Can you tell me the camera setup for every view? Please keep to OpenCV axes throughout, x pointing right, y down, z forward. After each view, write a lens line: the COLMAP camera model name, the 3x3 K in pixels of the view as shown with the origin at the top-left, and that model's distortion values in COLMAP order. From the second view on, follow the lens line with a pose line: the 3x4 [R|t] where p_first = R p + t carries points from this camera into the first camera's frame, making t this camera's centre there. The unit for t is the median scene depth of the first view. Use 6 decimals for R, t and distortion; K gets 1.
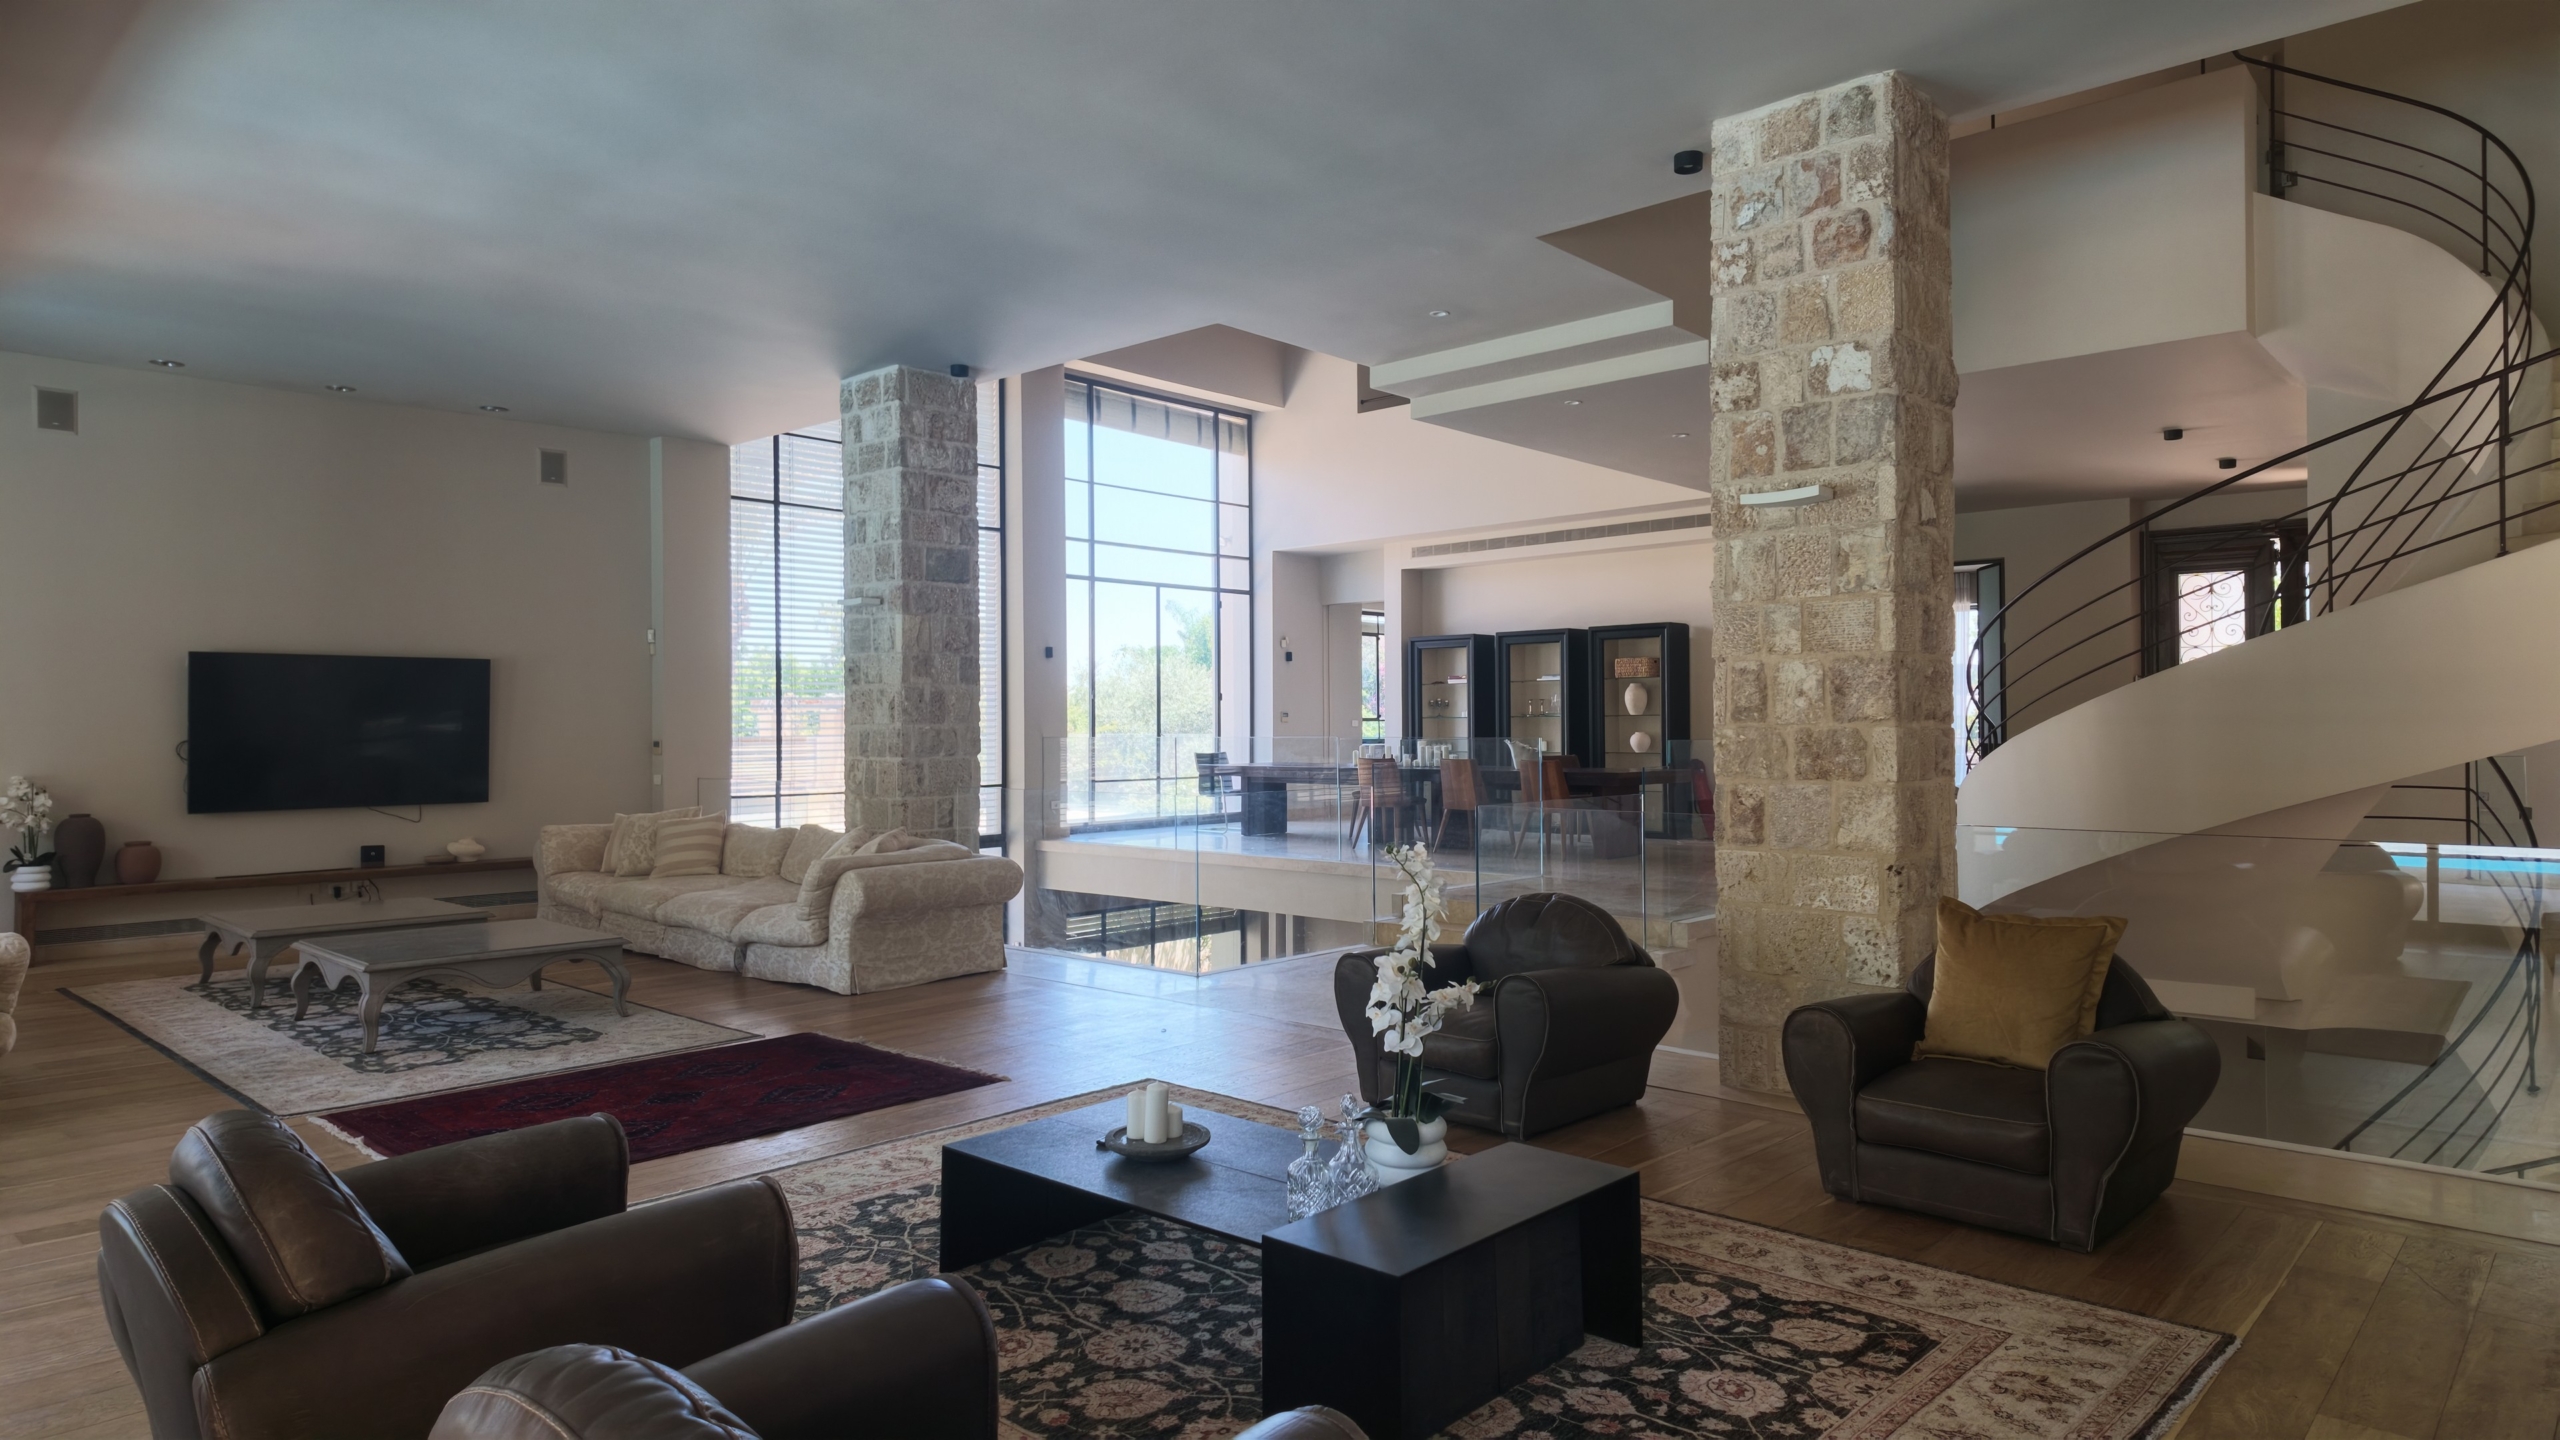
lens RADIAL K [[1485.4, 0, 1276.7], [0, 1485.4, 715.2], [0, 0, 1]] dist [0.155503, -0.273280]
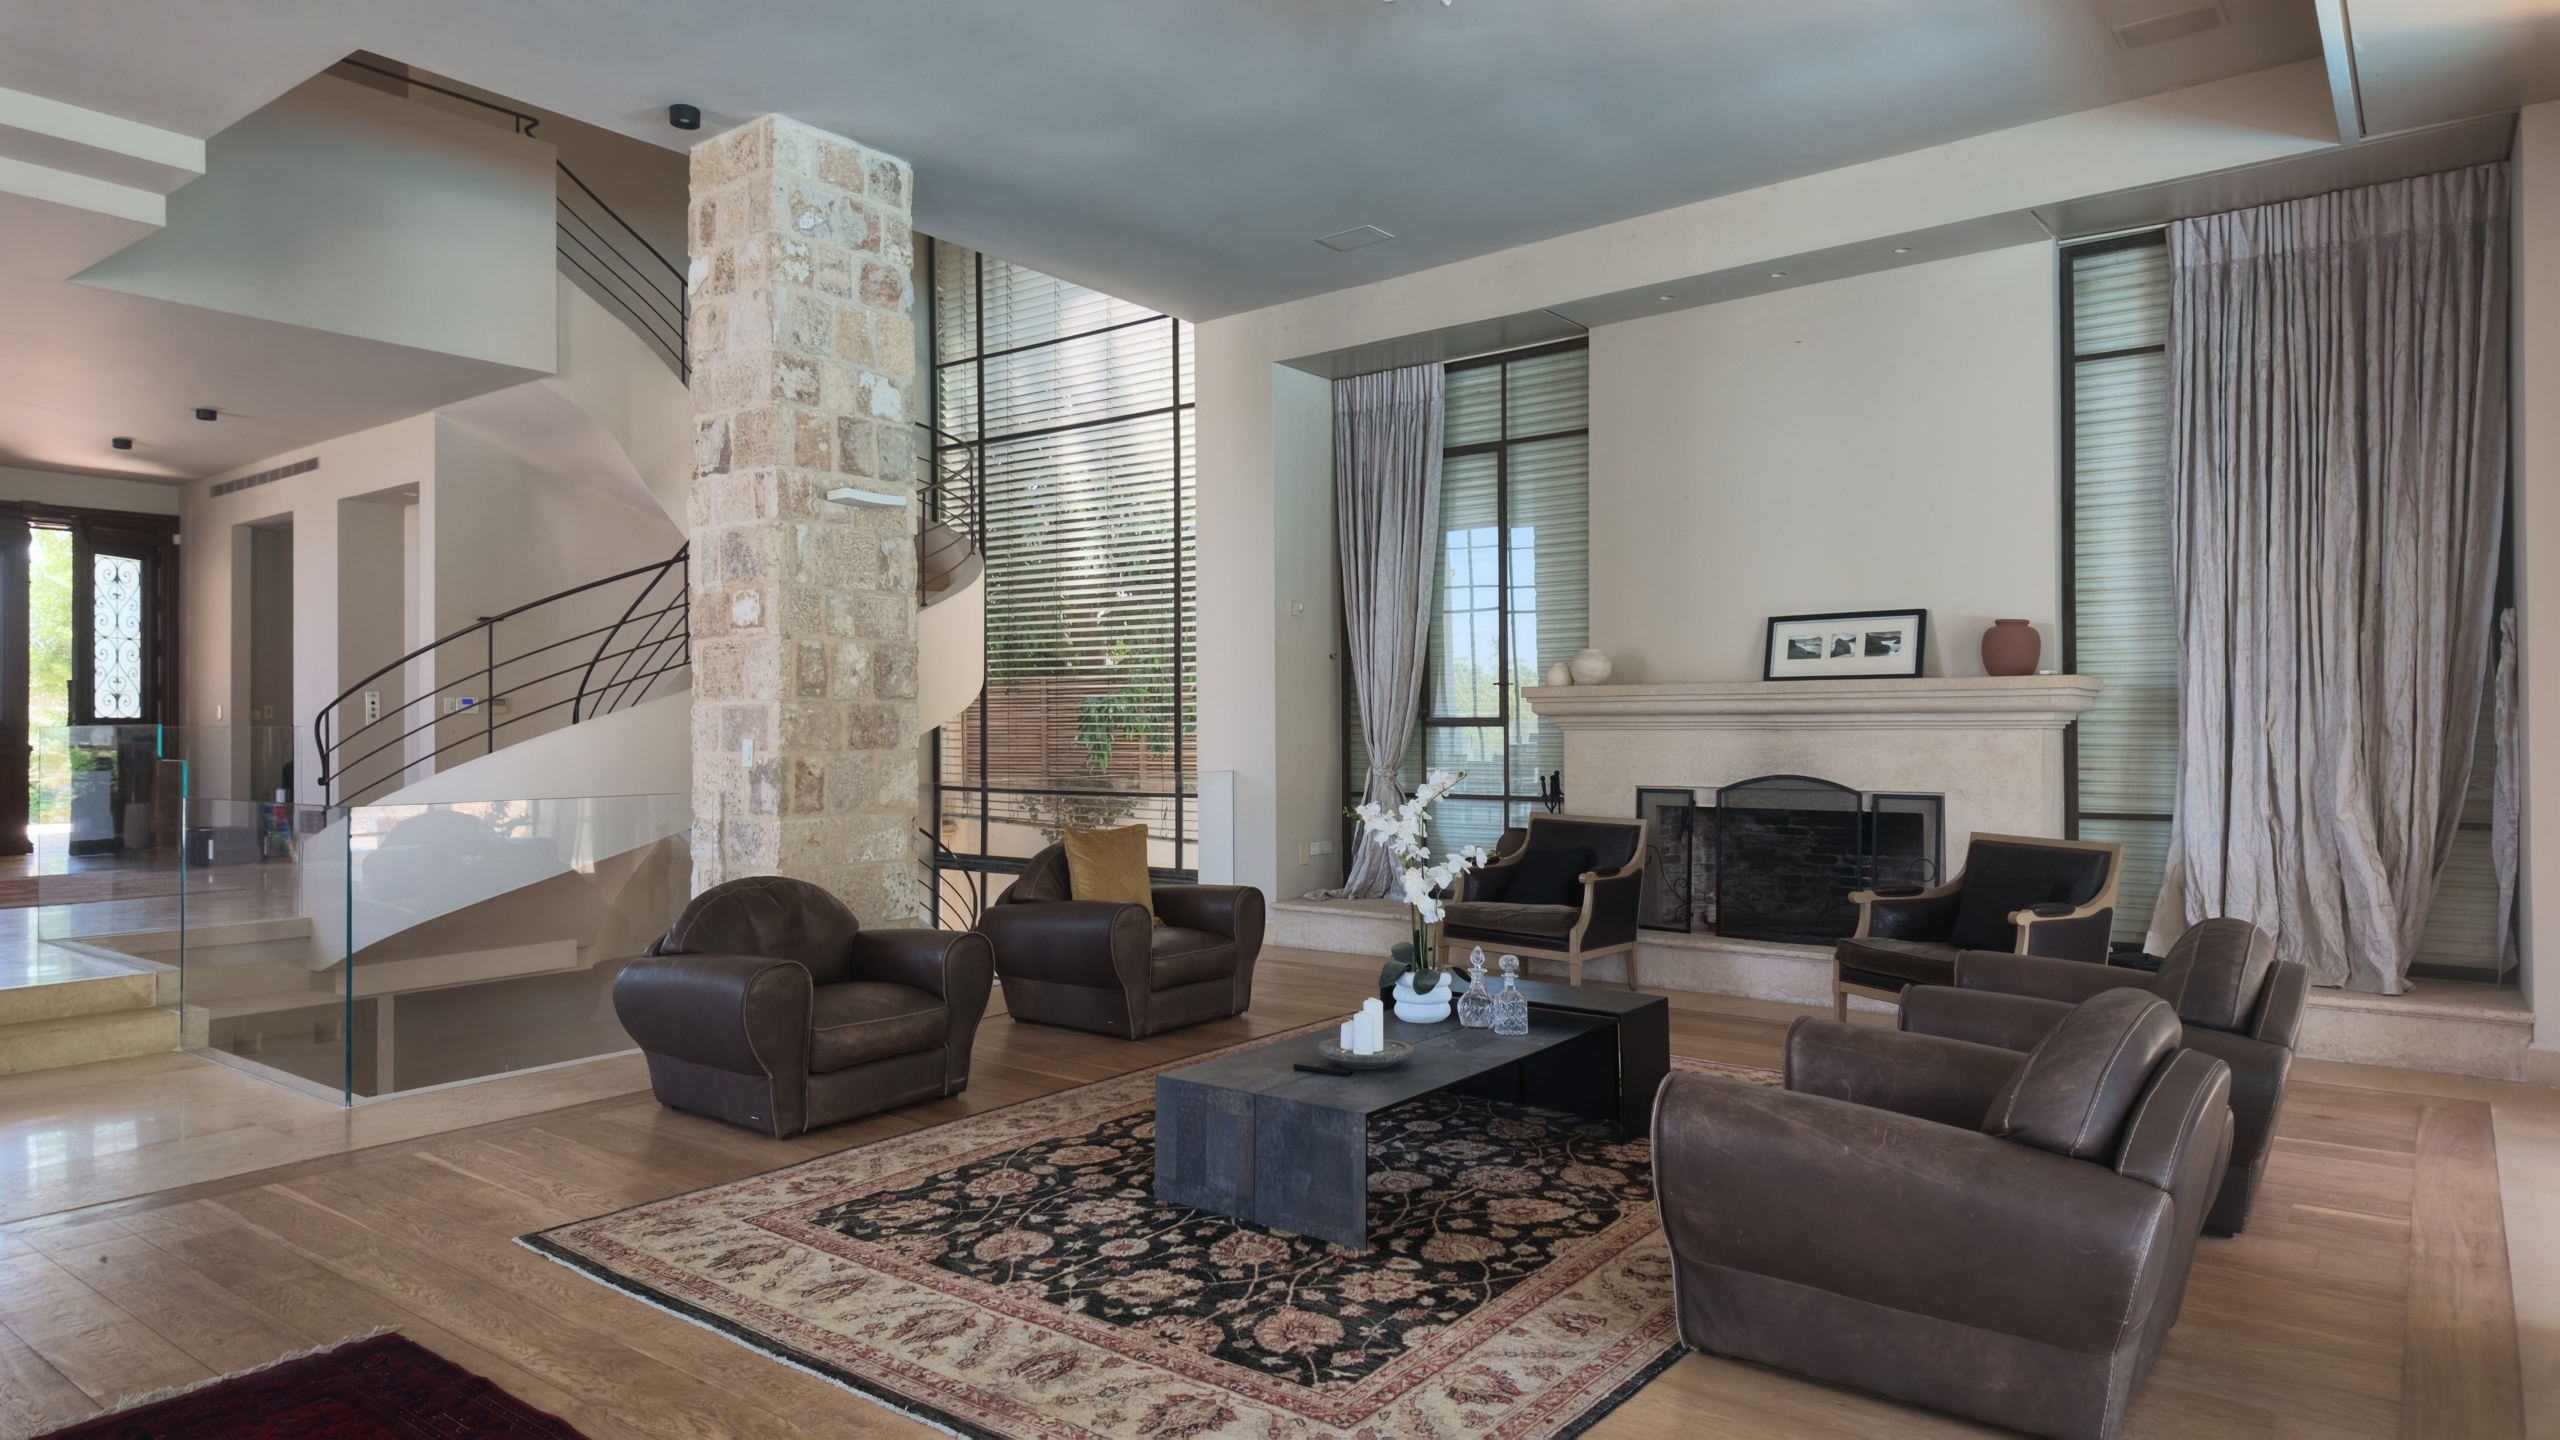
lens RADIAL K [[1485.4, 0, 1276.7], [0, 1485.4, 715.2], [0, 0, 1]] dist [0.155503, -0.273280]
pose [[-0.085159, 0.016523, 0.996230, -0.809035], [-0.000220, 0.999862, -0.016602, 0.036195], [-0.996367, -0.001633, -0.085144, 0.794505]]
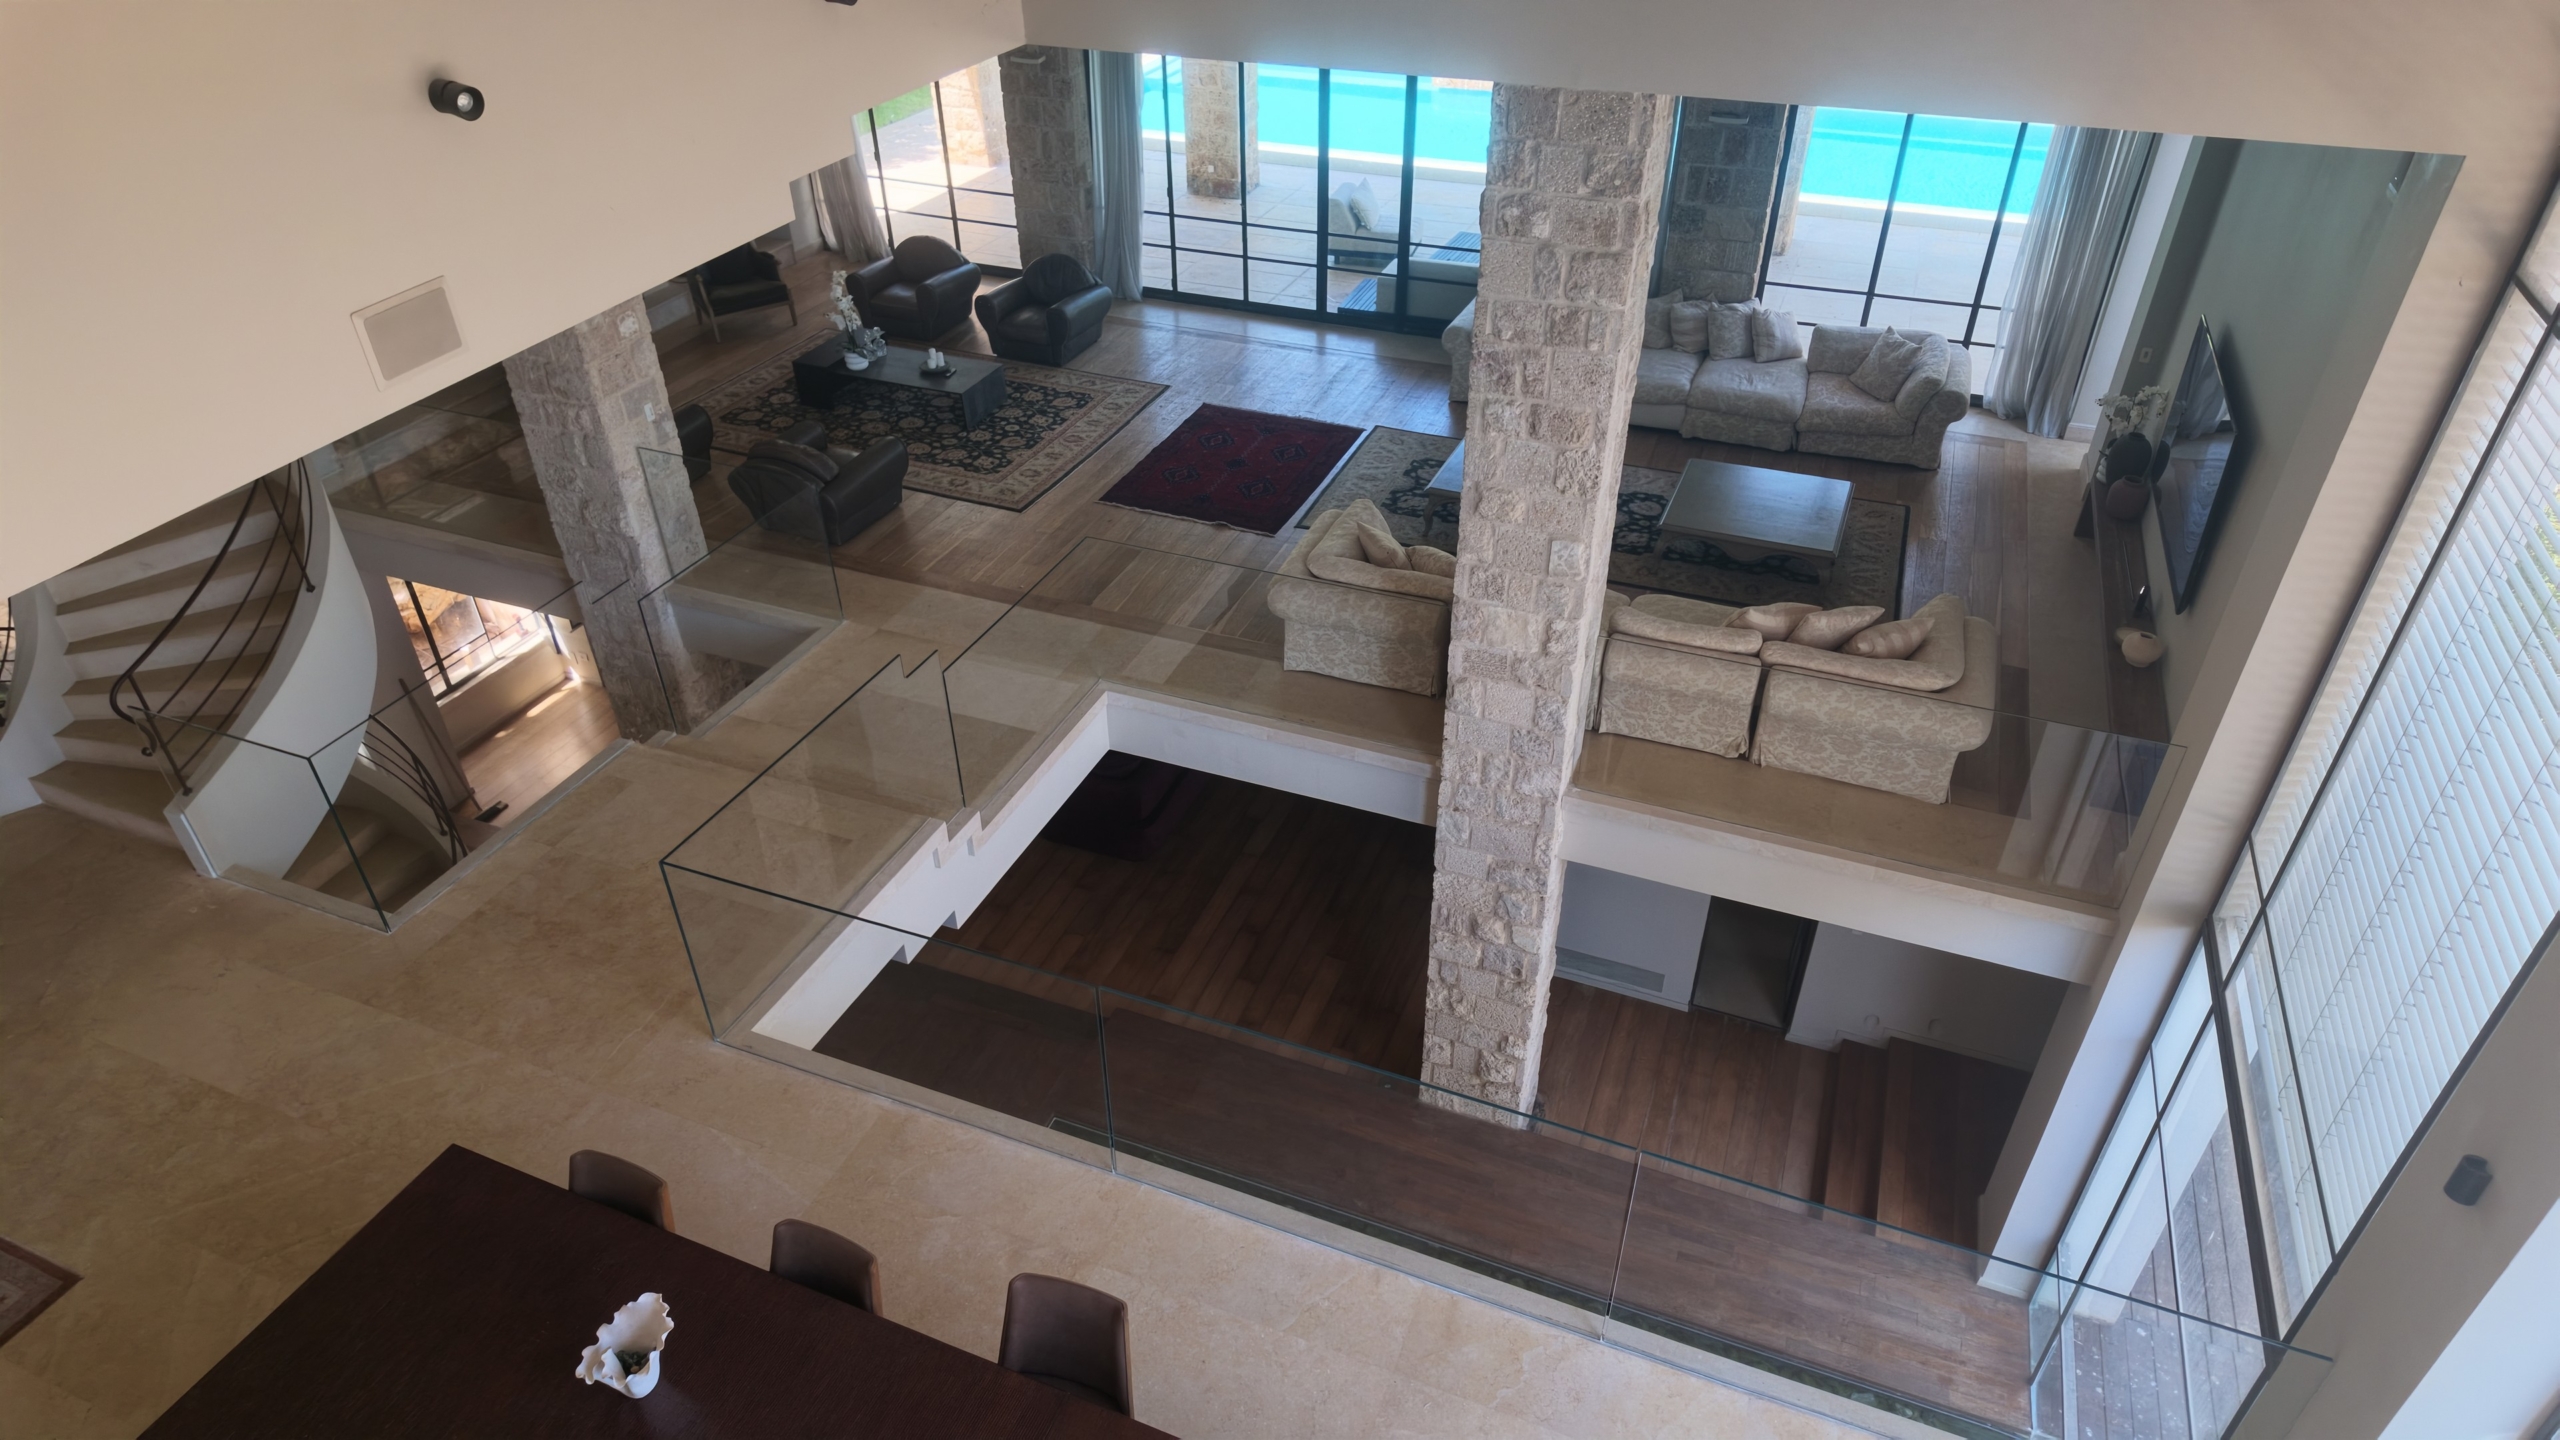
lens RADIAL K [[1485.4, 0, 1276.7], [0, 1485.4, 715.2], [0, 0, 1]] dist [0.155503, -0.273280]
pose [[-0.934820, 0.211995, -0.284903, 0.219861], [0.011276, 0.819583, 0.572849, -0.675487], [0.354943, 0.532298, -0.768553, 2.909370]]
